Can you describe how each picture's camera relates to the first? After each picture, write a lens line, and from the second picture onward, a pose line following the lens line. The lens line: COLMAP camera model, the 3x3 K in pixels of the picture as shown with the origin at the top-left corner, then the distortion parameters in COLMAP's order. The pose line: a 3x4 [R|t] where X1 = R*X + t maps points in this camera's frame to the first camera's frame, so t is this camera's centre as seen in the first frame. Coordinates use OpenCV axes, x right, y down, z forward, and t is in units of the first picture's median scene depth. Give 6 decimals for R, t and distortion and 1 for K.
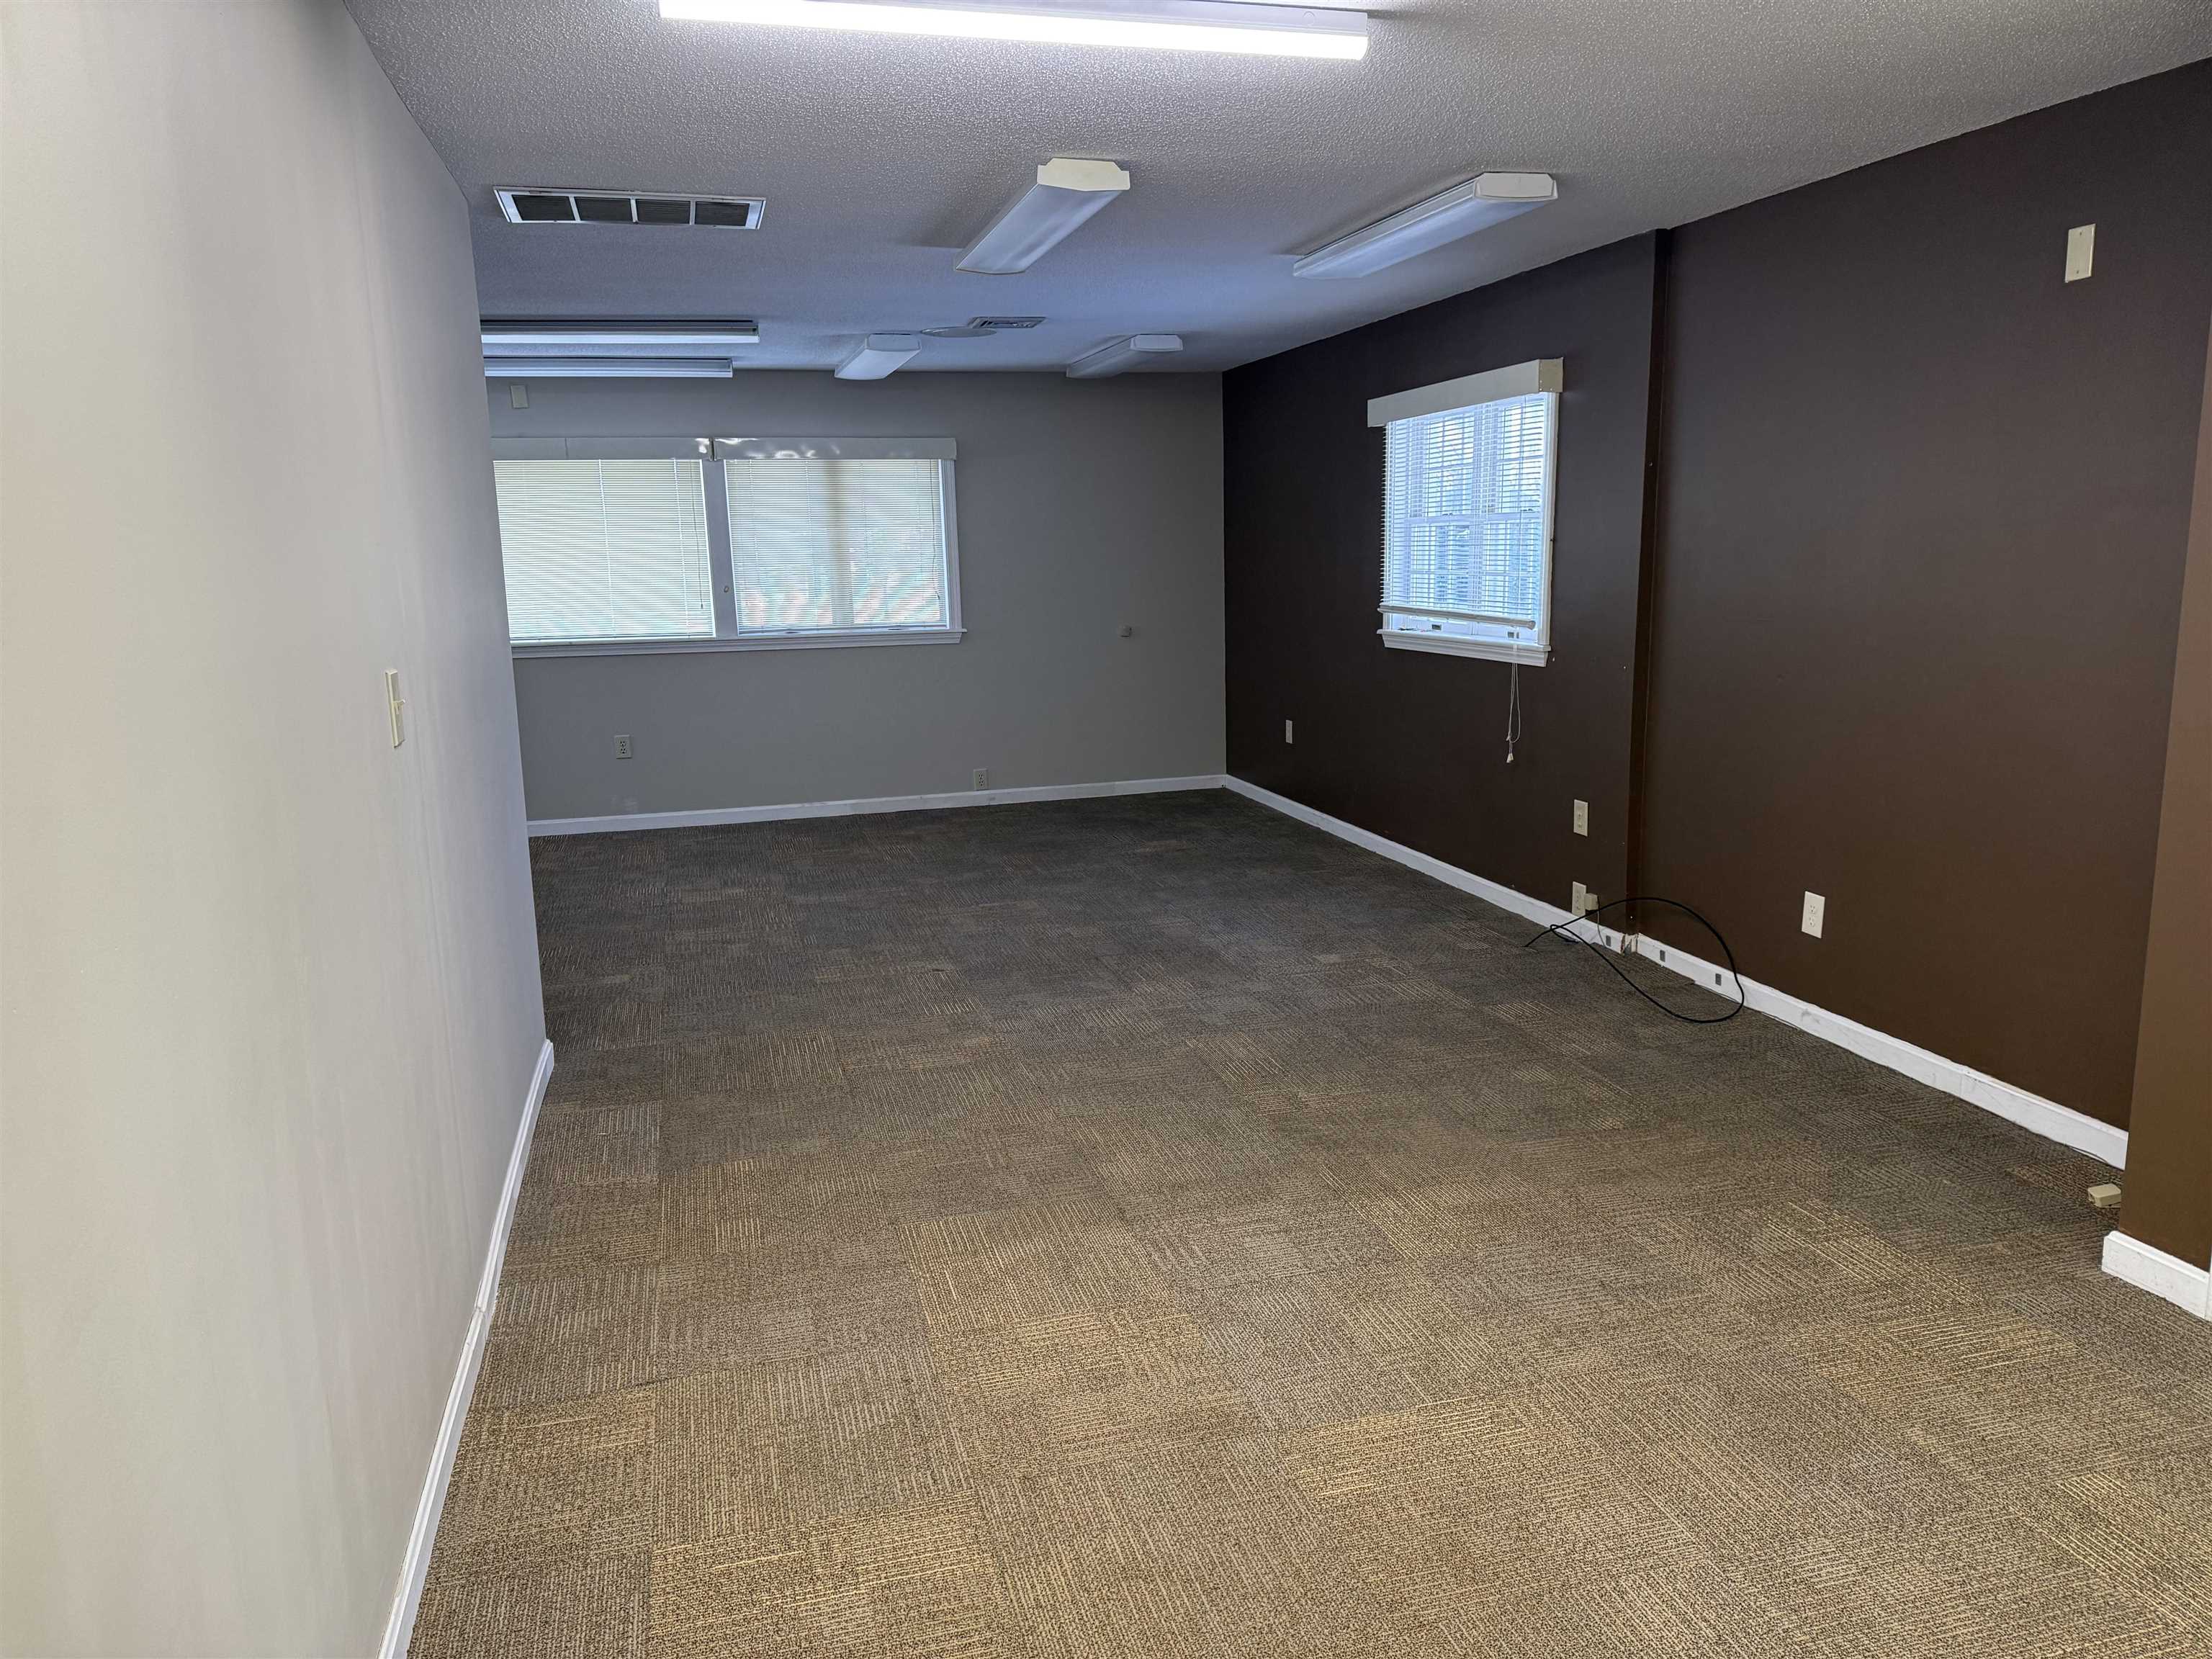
lens RADIAL K [[1521.9, 0, 1100.4], [0, 1521.9, 818.3], [0, 0, 1]] dist [0.066583, -0.004656]
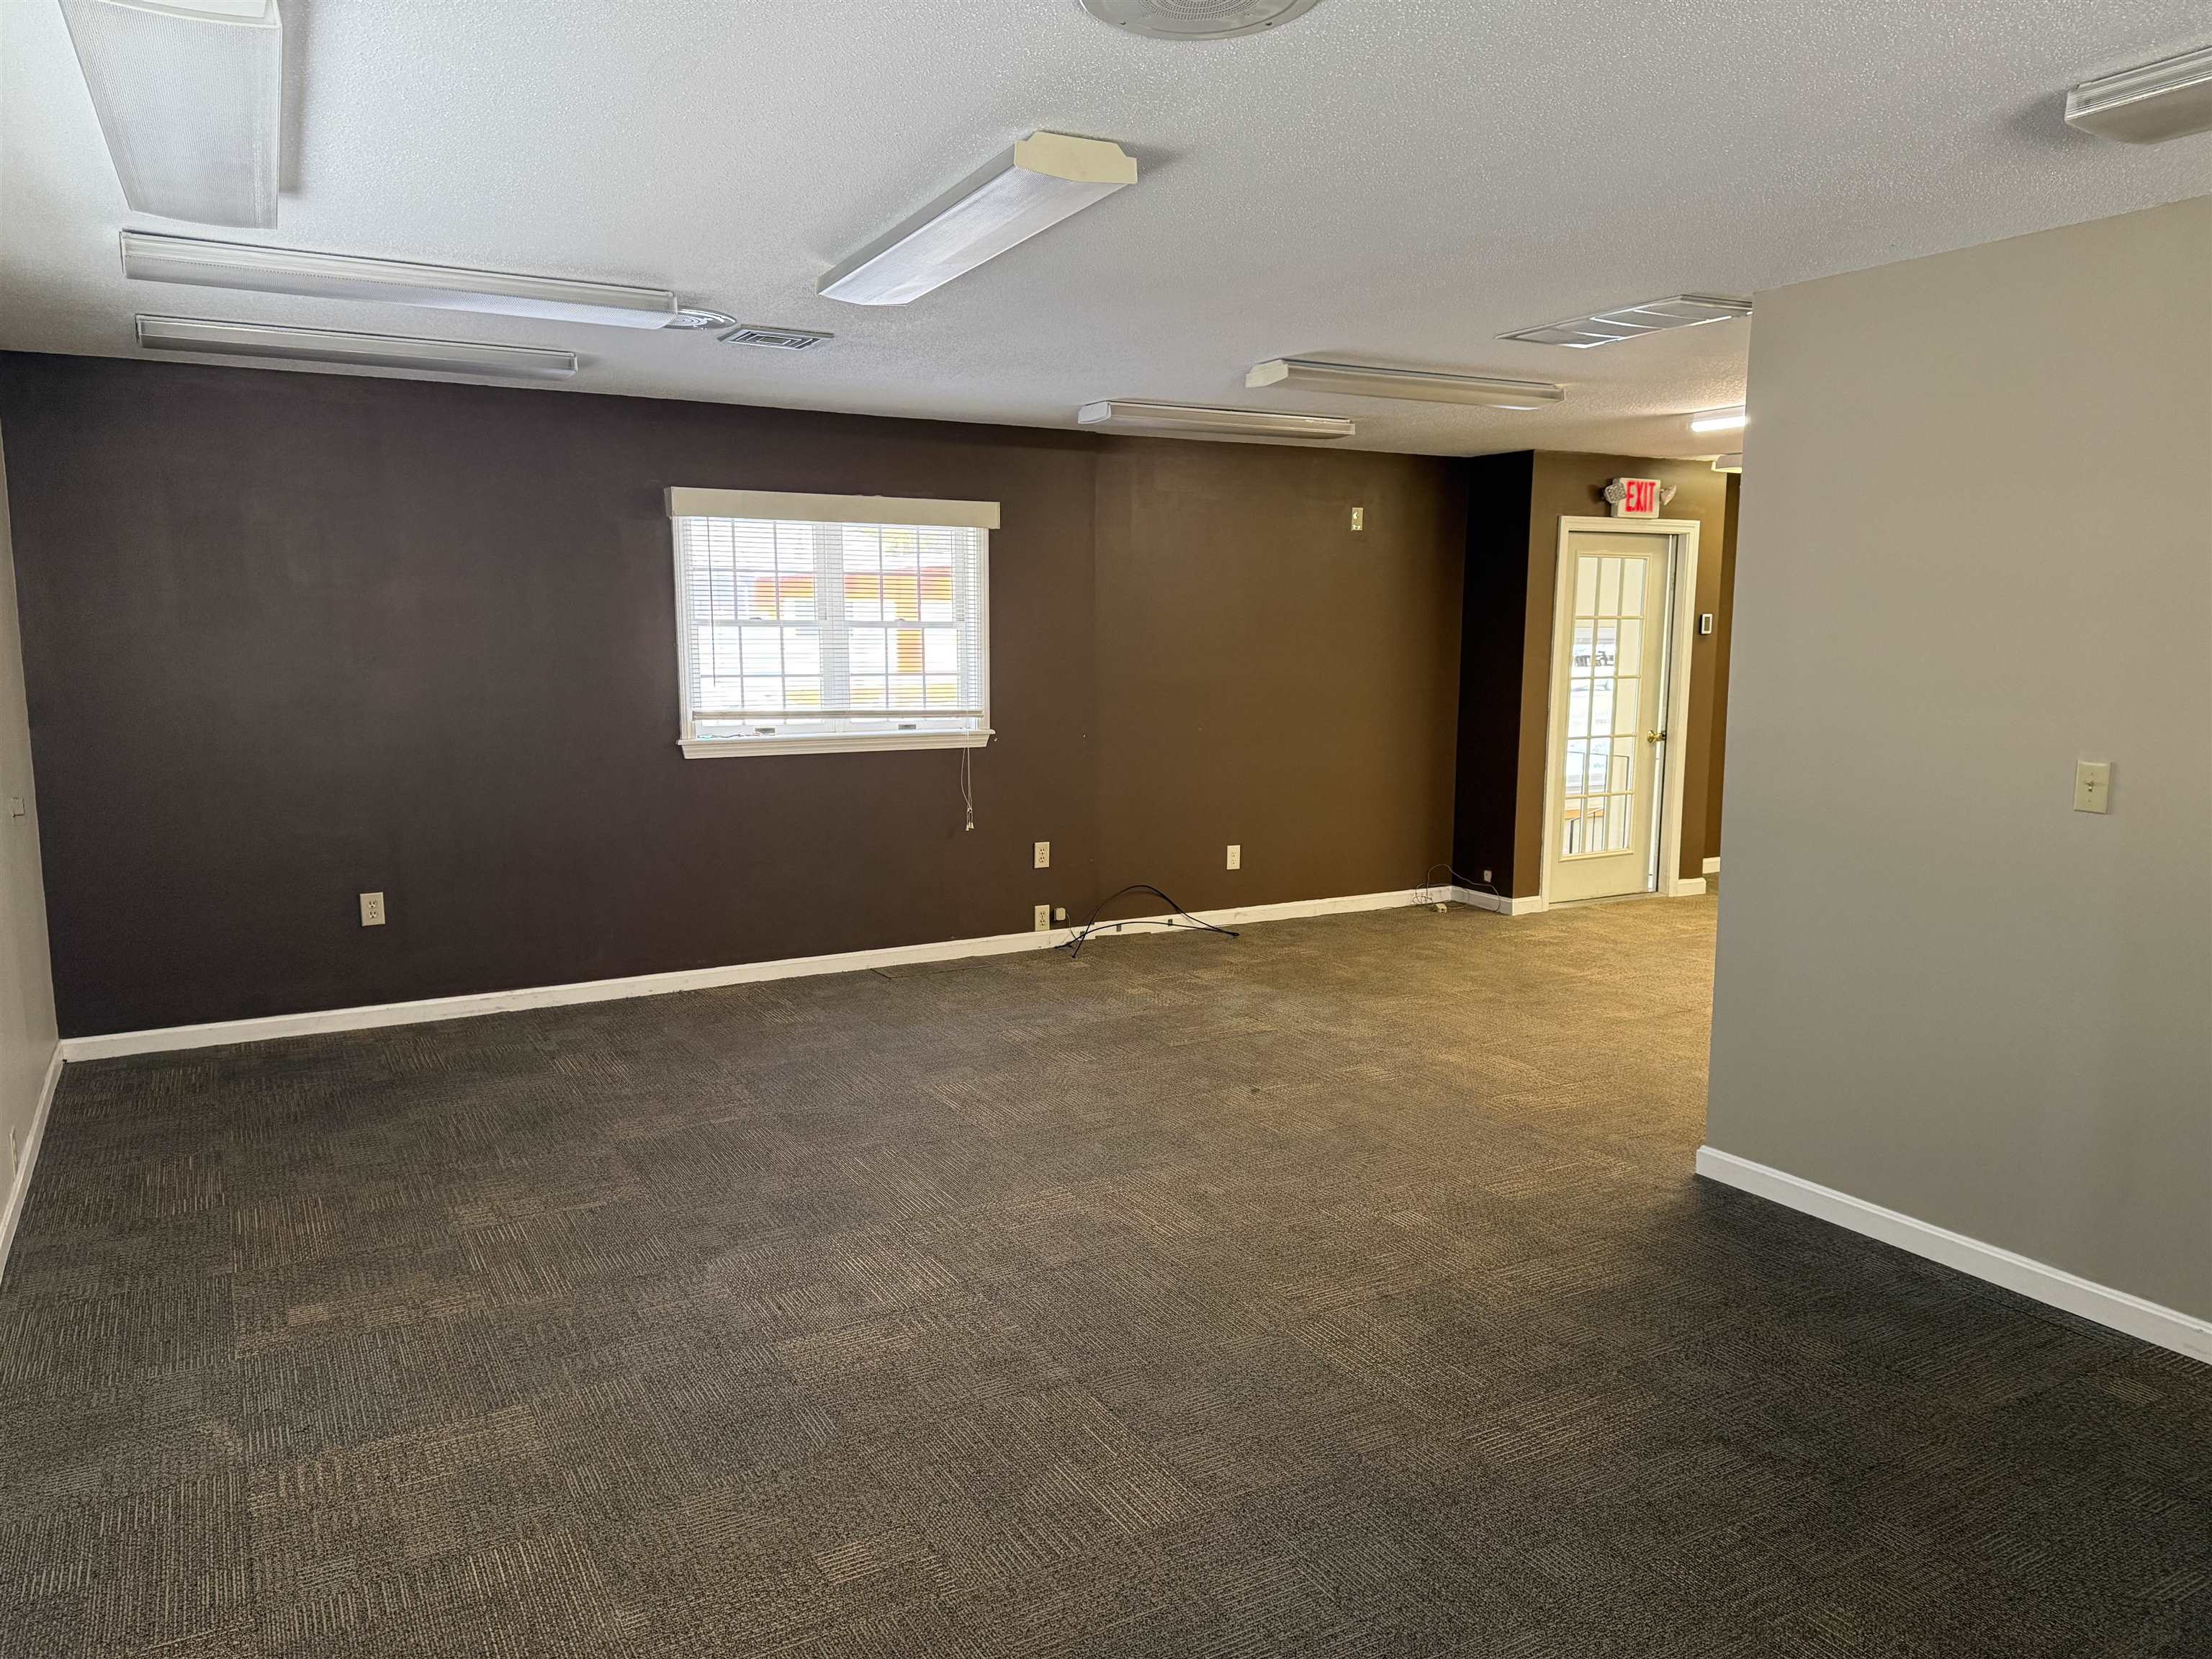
lens RADIAL K [[1521.9, 0, 1102.6], [0, 1521.9, 847.1], [0, 0, 1]] dist [0.066583, -0.004656]
pose [[-0.229057, -0.124653, 0.965399, -0.927176], [0.177314, 0.969831, 0.167296, -0.209719], [-0.957127, 0.209499, -0.200044, 1.183867]]
